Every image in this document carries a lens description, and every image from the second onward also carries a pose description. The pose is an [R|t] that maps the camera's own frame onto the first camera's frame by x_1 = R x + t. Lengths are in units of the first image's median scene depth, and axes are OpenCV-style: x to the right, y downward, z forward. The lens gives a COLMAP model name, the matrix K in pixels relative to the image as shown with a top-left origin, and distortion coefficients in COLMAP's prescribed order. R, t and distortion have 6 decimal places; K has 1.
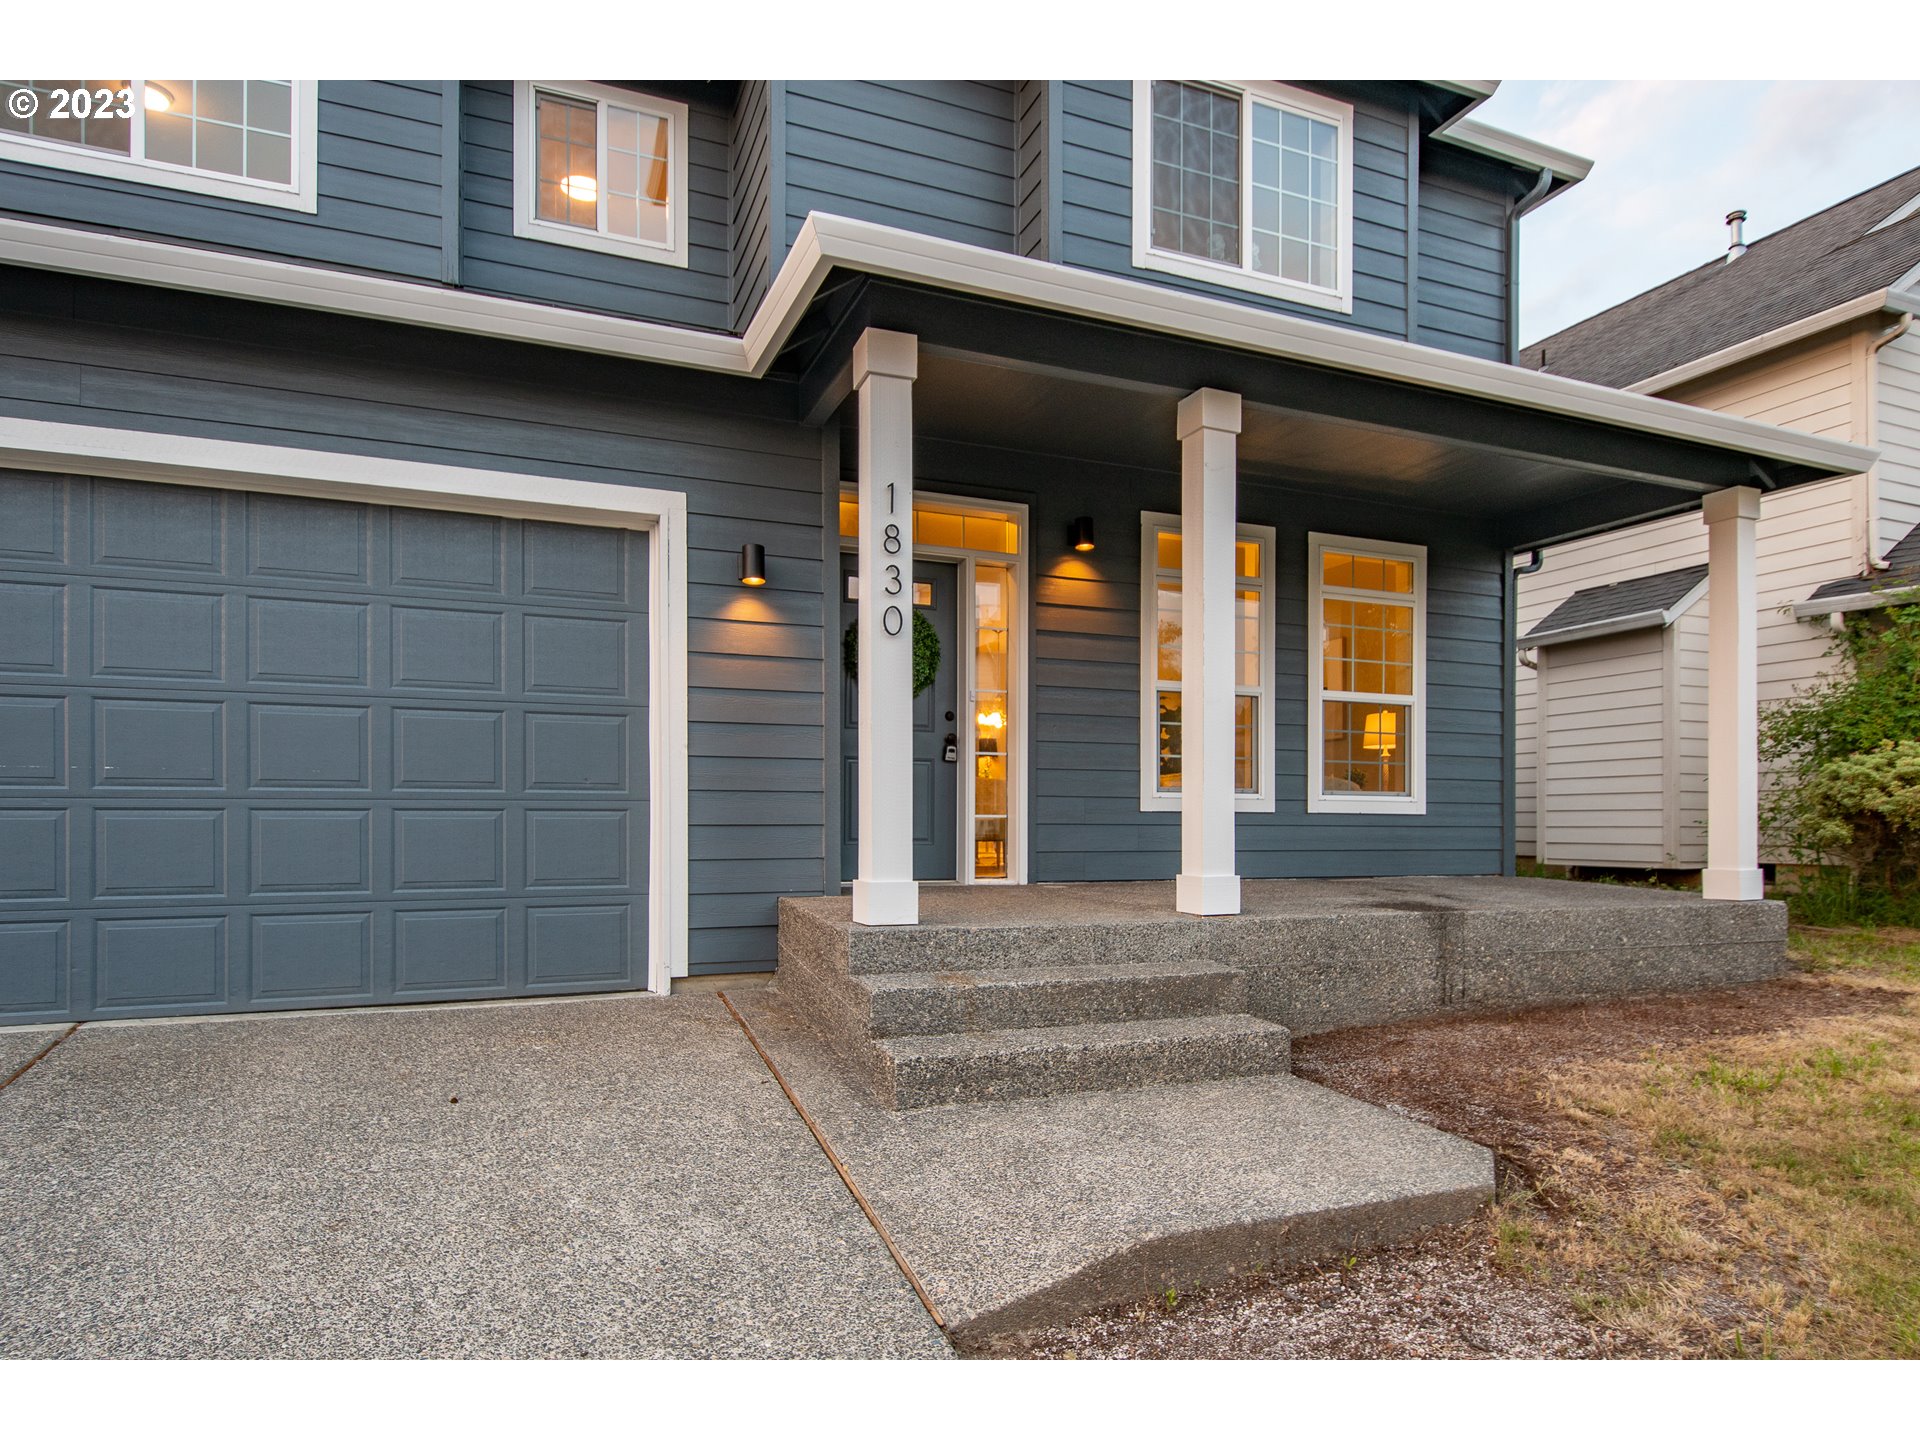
lens RADIAL K [[1435.7, 0, 960.0], [0, 1435.7, 720.0], [0, 0, 1]] dist [0.015056, -0.034603]
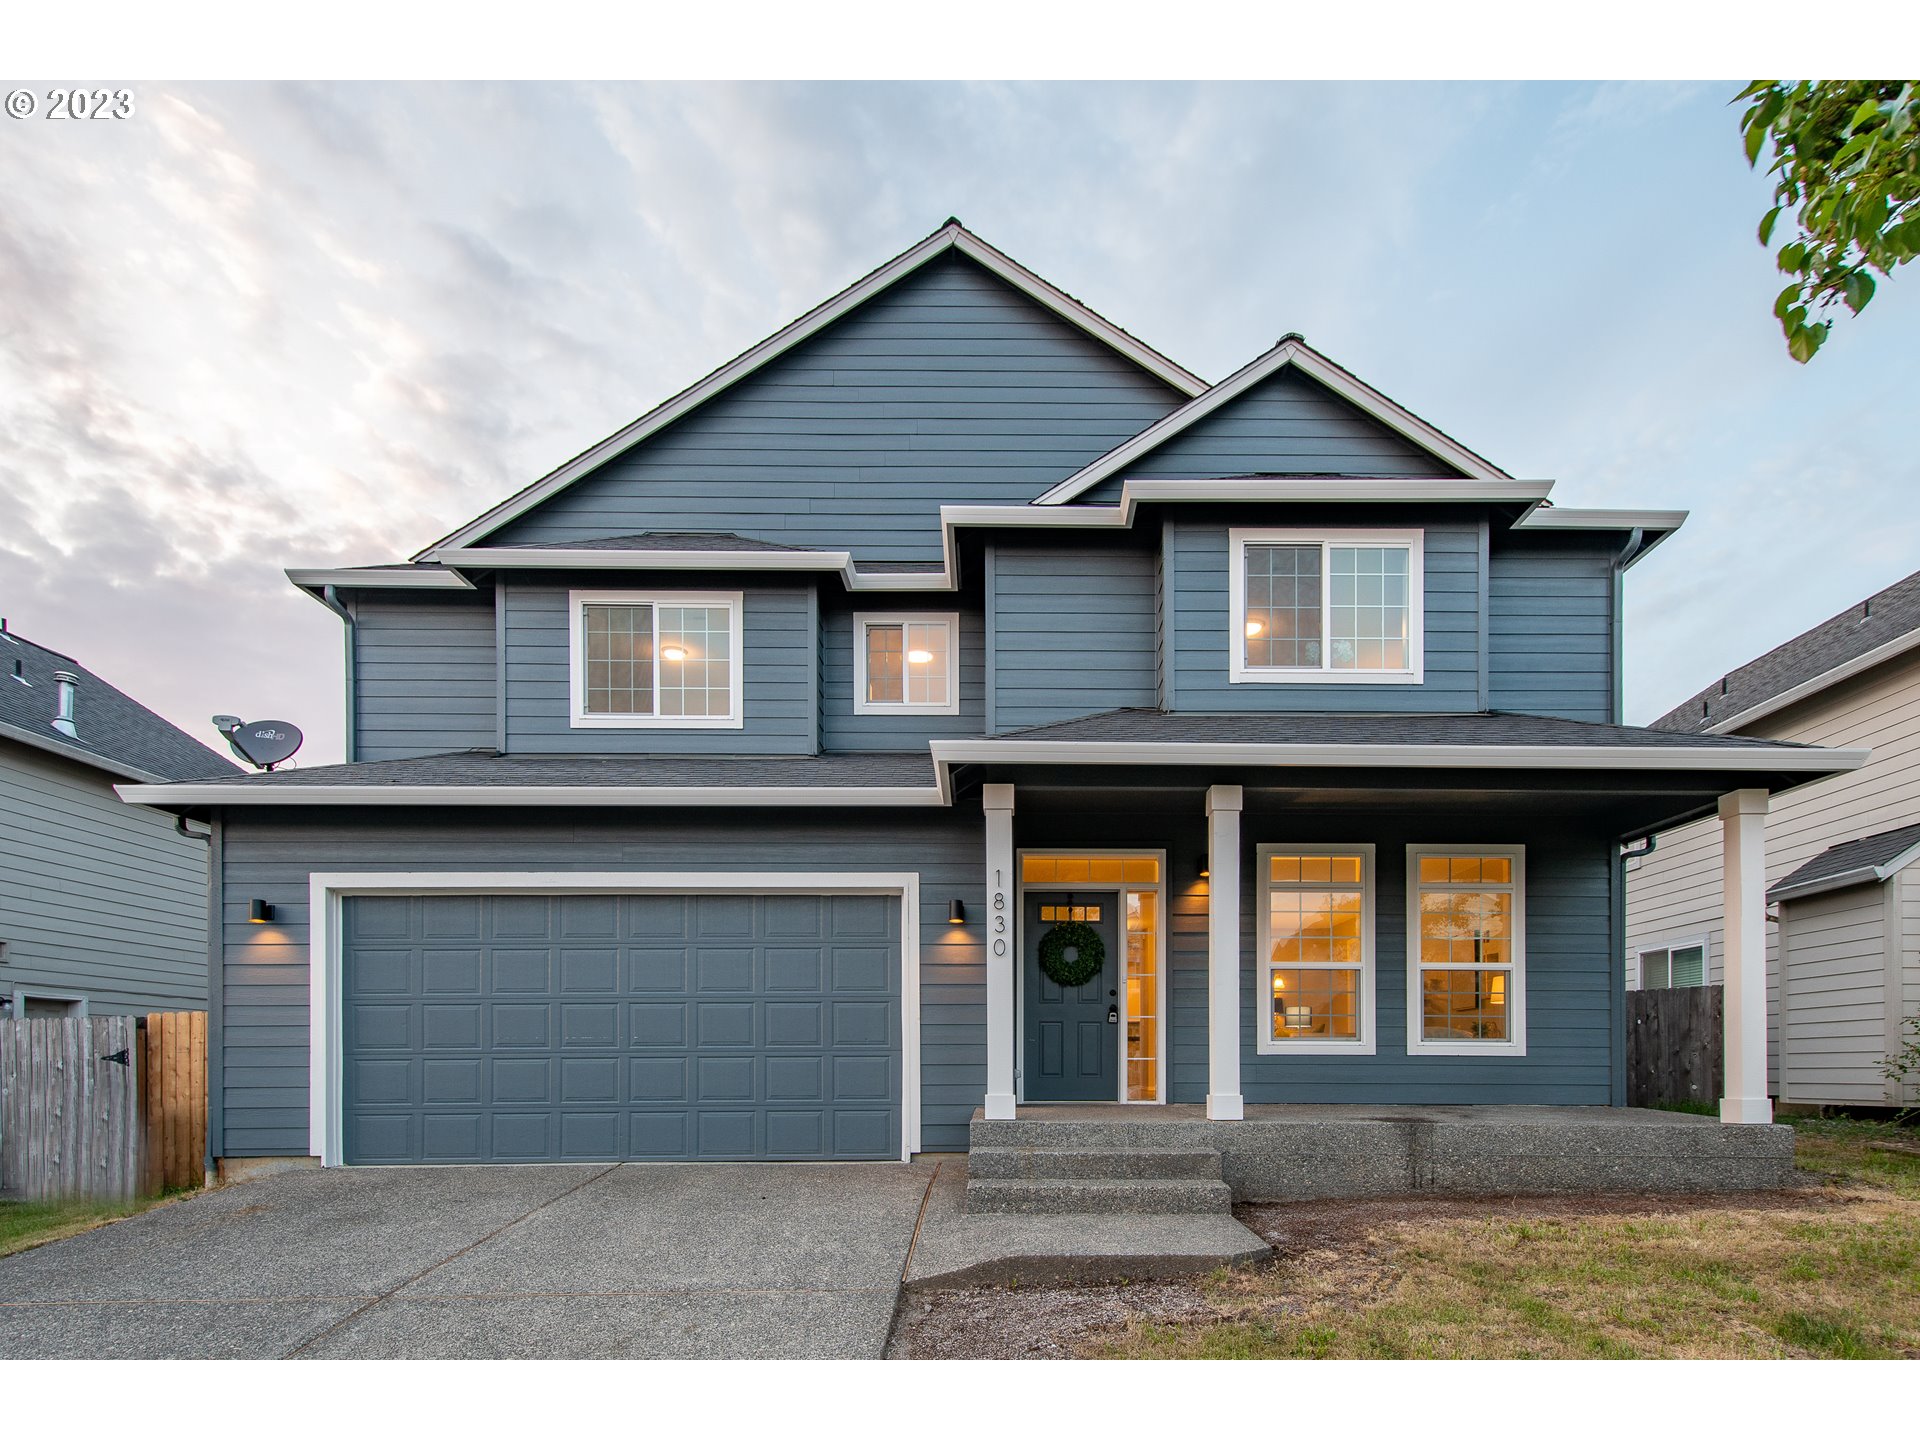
lens RADIAL K [[1809.4, 0, 960.0], [0, 1809.4, 720.0], [0, 0, 1]] dist [0.030087, -0.000643]
pose [[0.895609, -0.089901, -0.435663, 0.839028], [0.035271, 0.990634, -0.131913, -0.049296], [0.443441, 0.102776, 0.890391, -0.972182]]
